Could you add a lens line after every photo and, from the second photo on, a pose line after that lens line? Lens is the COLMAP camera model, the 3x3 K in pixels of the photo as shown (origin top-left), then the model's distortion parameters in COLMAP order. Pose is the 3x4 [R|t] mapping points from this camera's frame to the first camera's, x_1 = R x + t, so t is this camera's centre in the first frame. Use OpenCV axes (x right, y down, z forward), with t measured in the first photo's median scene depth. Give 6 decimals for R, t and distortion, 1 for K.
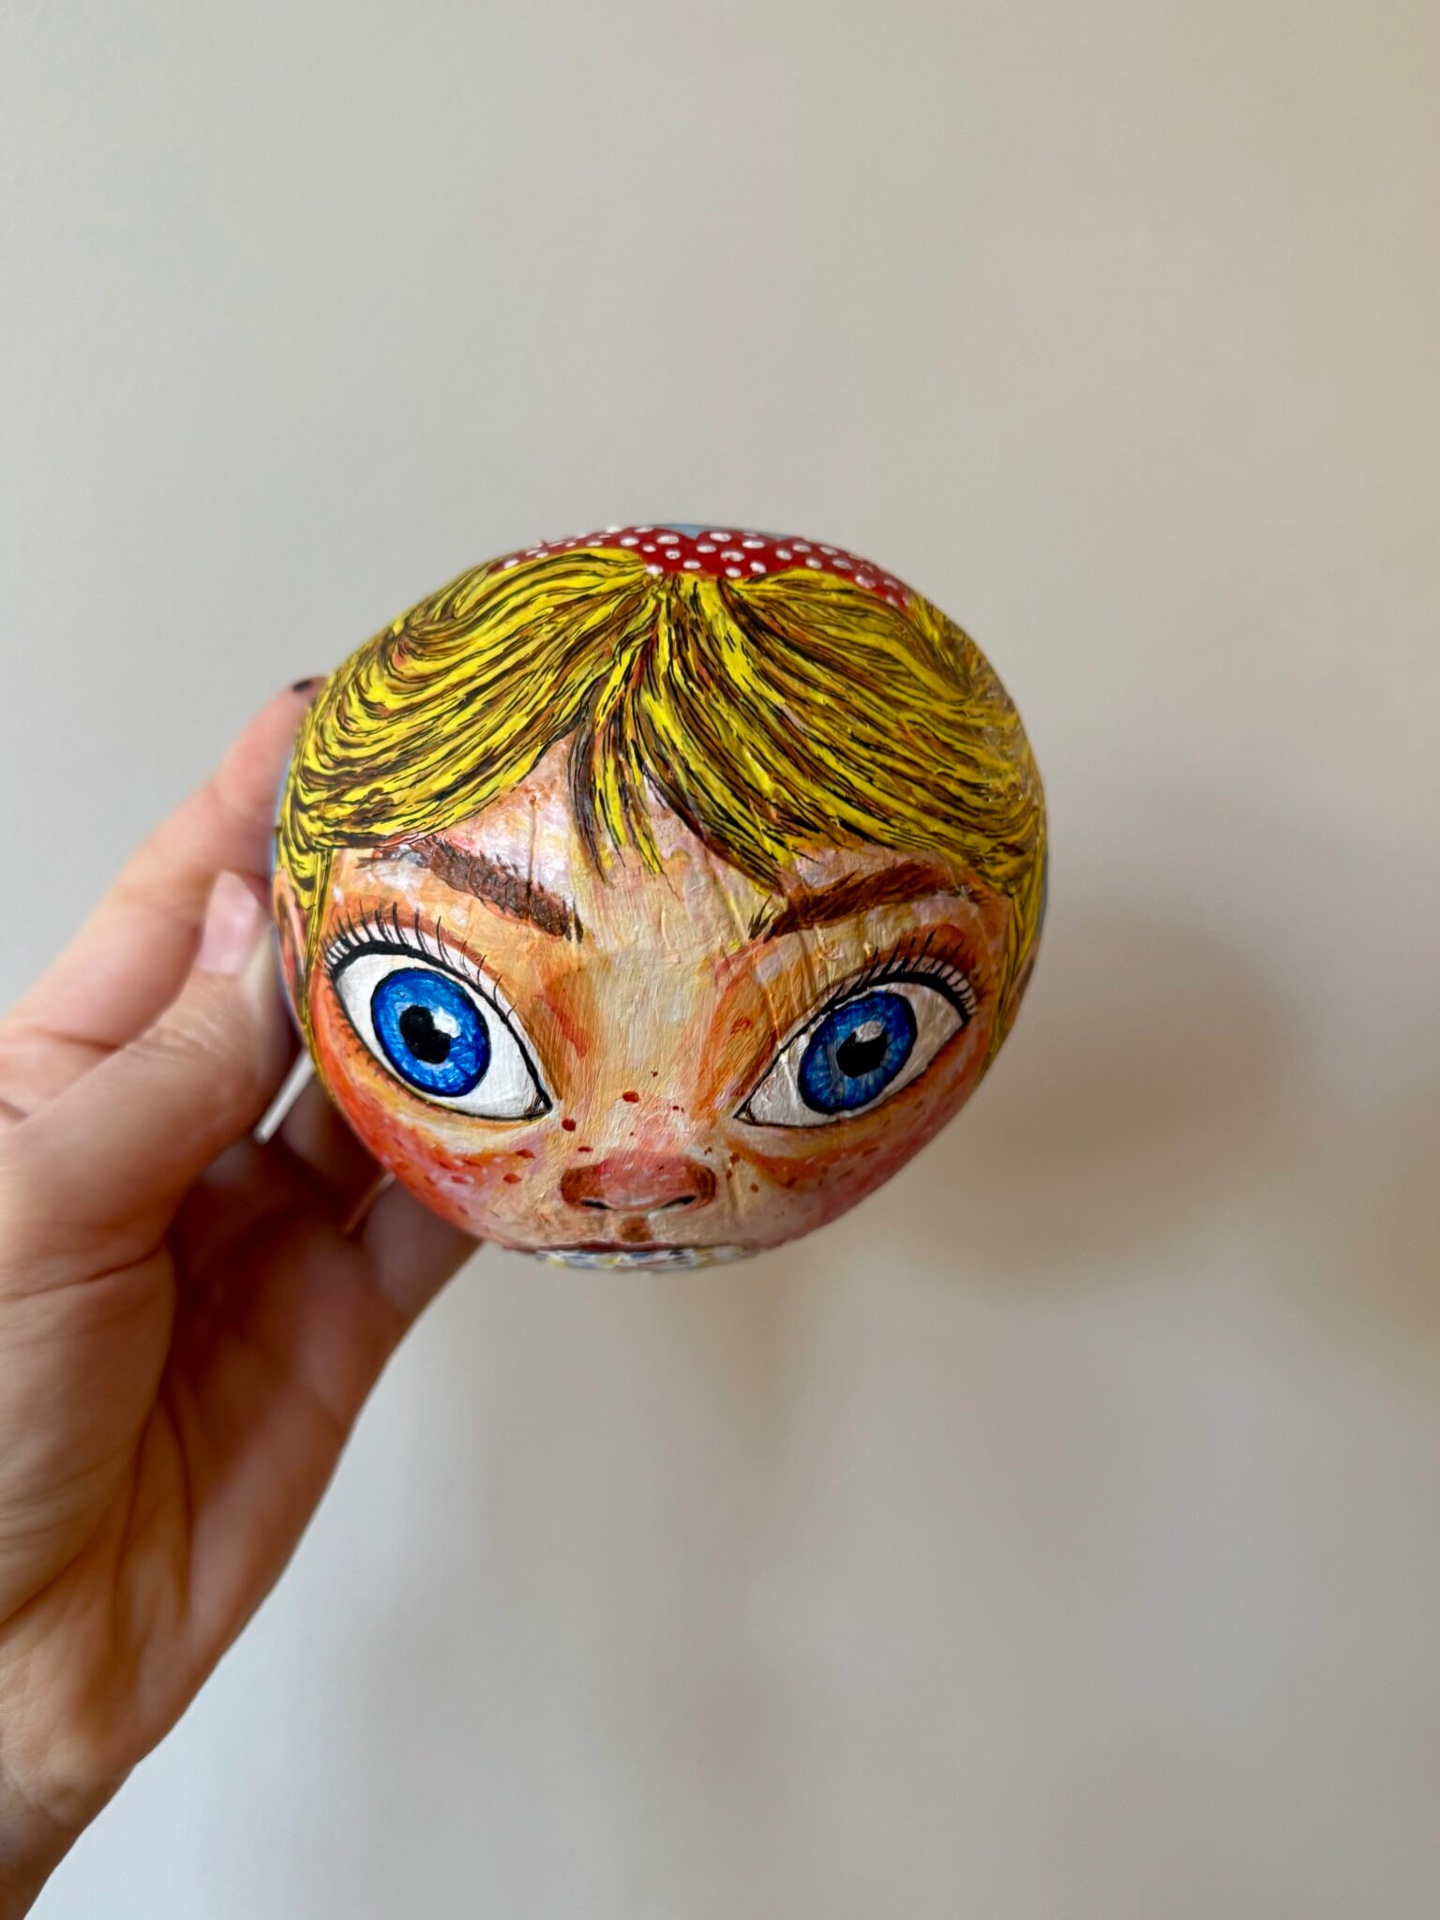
lens RADIAL K [[1681.7, 0, 720.0], [0, 1681.7, 960.0], [0, 0, 1]] dist [0.117200, -0.005190]
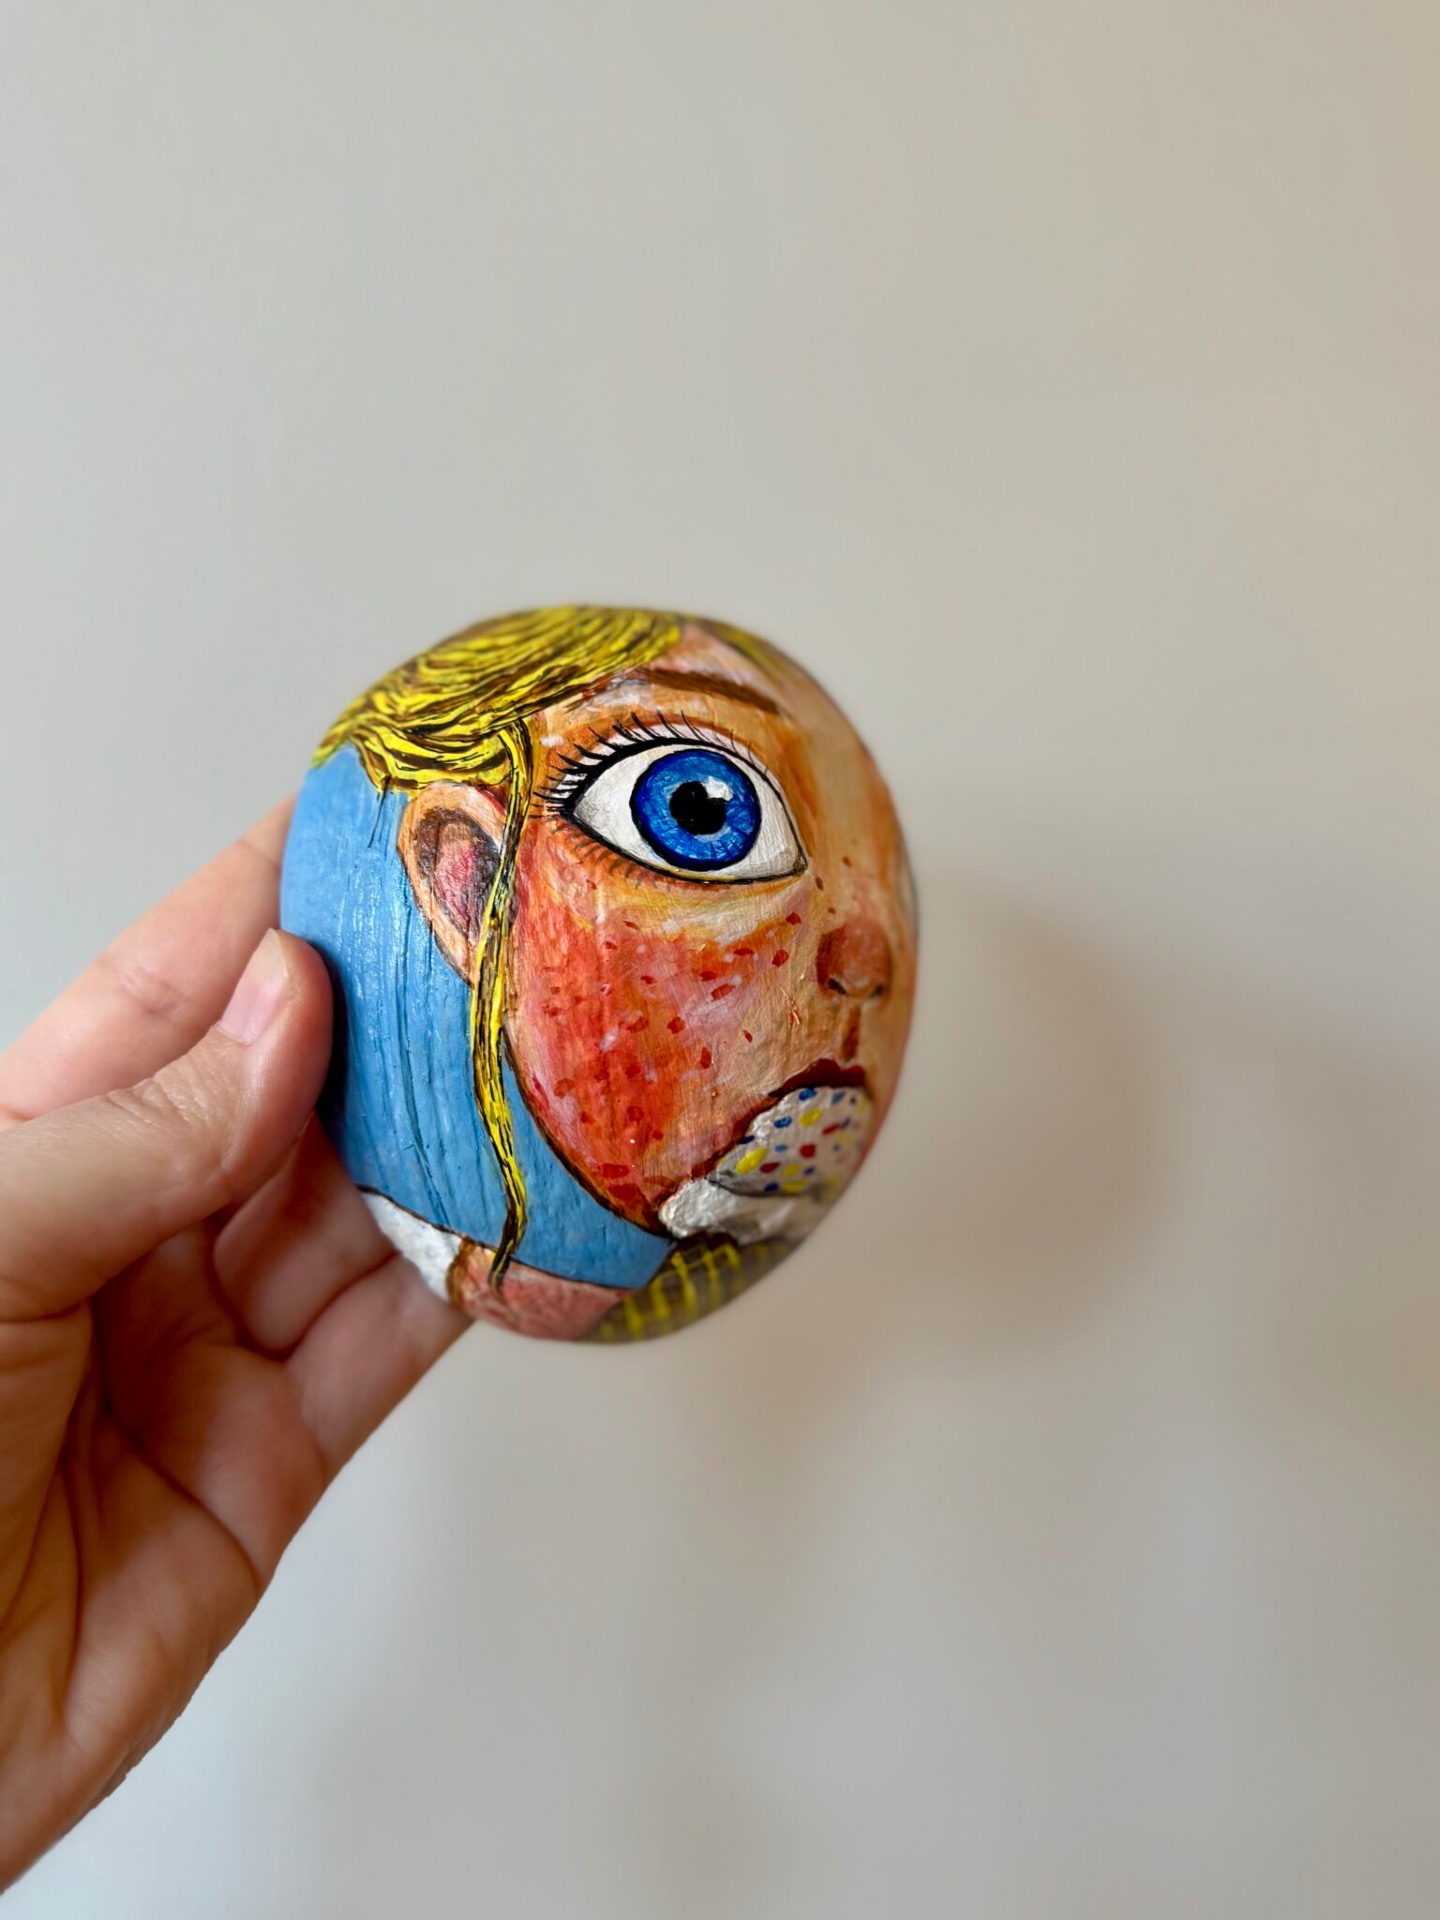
lens RADIAL K [[1681.7, 0, 720.0], [0, 1681.7, 960.0], [0, 0, 1]] dist [0.117200, -0.005190]
pose [[0.655688, 0.047275, 0.753550, -0.969078], [0.504465, 0.715148, -0.483817, 0.639421], [-0.561772, 0.697373, 0.445065, 0.577106]]
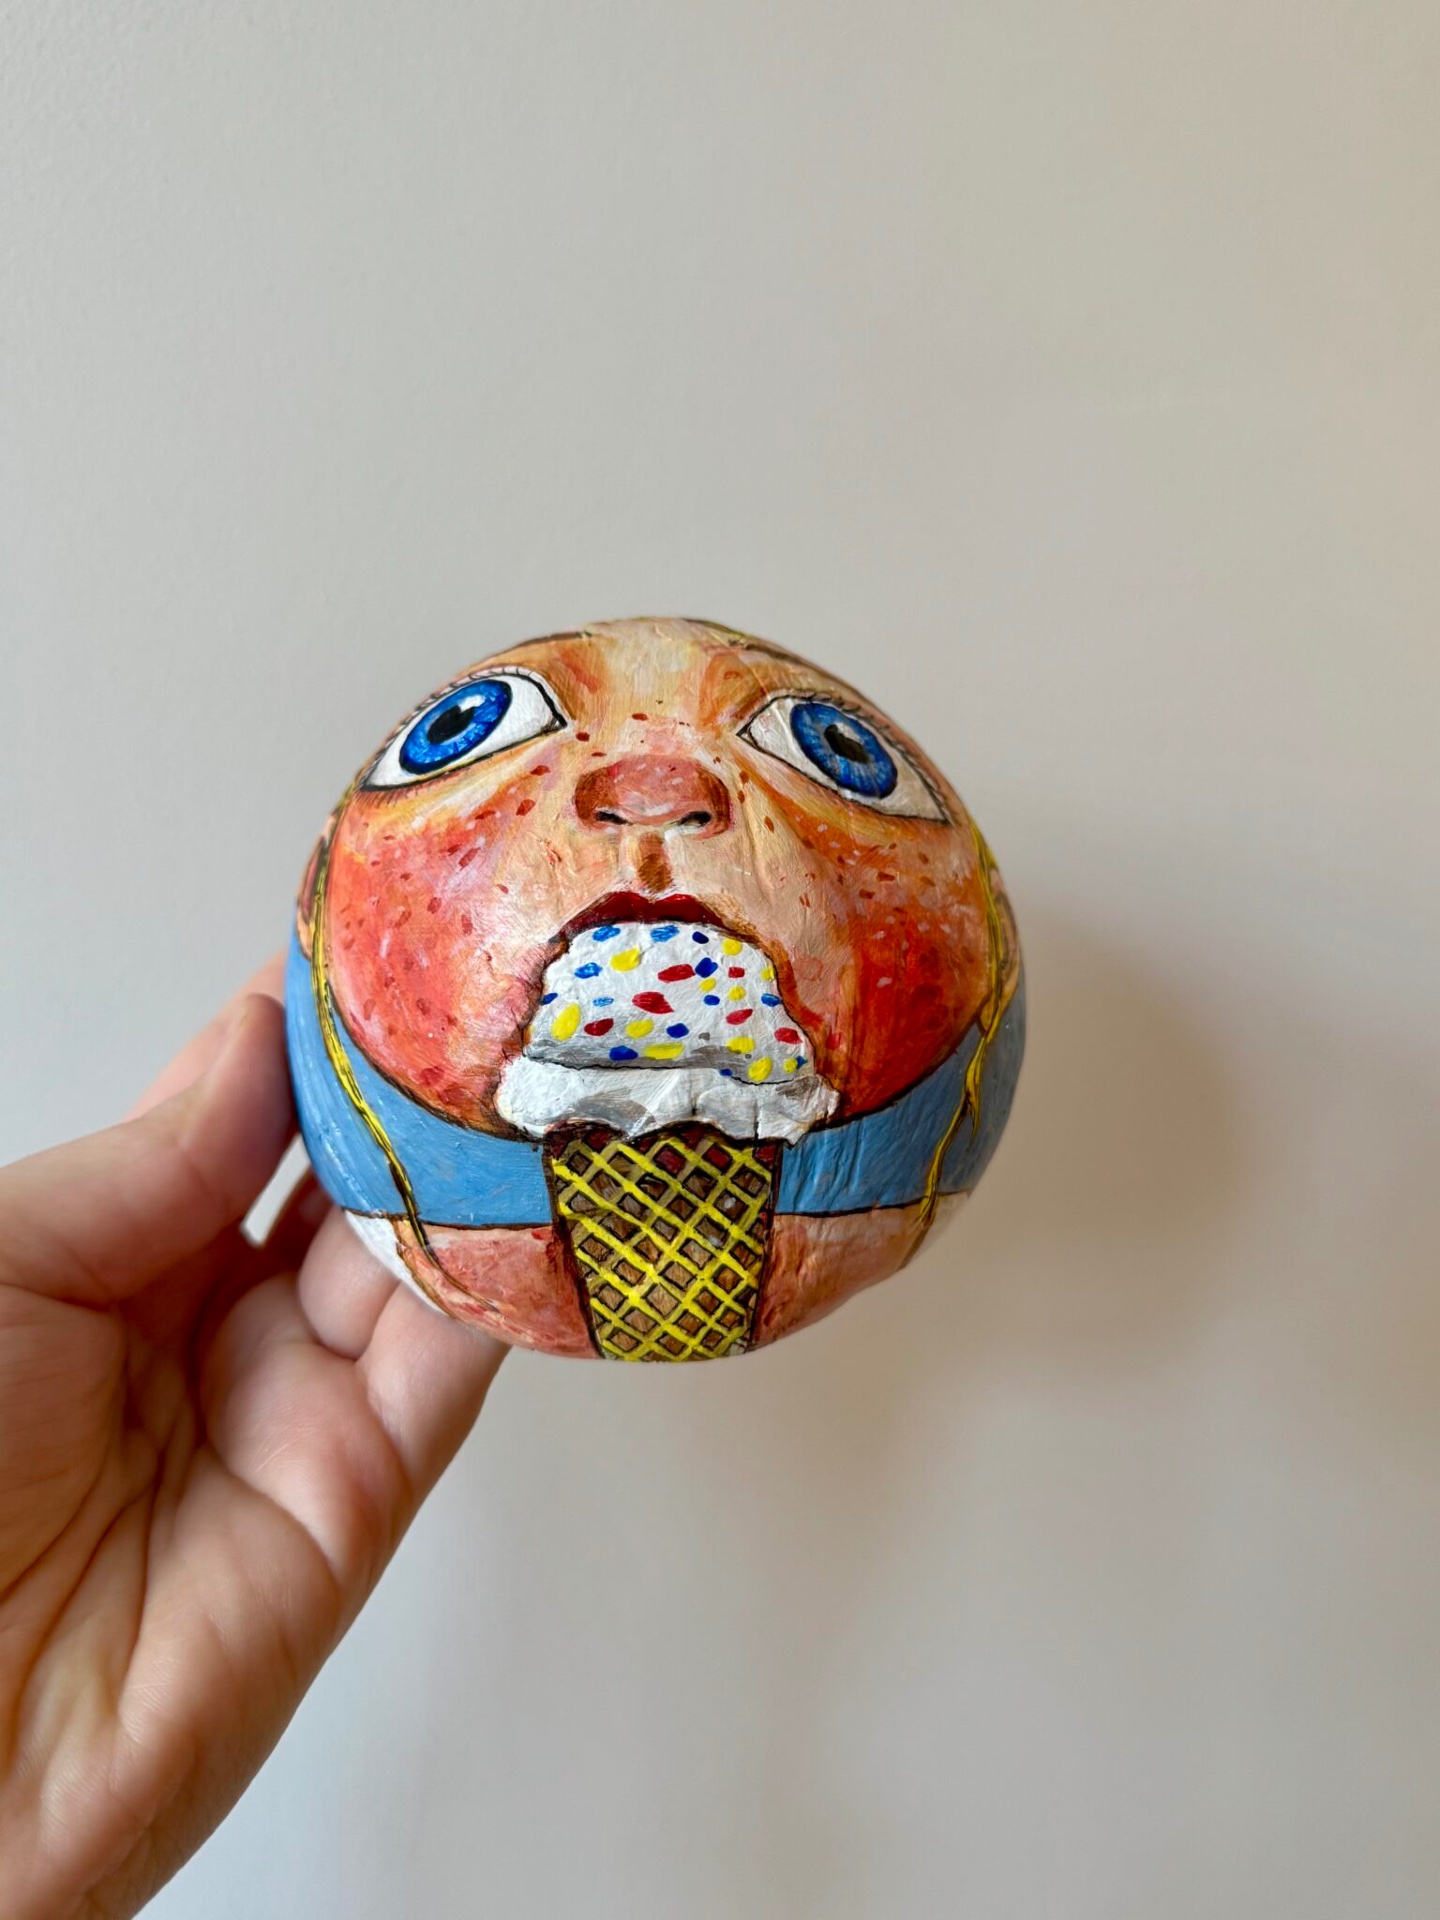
lens RADIAL K [[1681.7, 0, 720.0], [0, 1681.7, 960.0], [0, 0, 1]] dist [0.117200, -0.005190]
pose [[0.994069, -0.065839, 0.086556, -0.104932], [0.101317, 0.271461, -0.957102, 1.160958], [0.039518, 0.960195, 0.276522, 0.845052]]
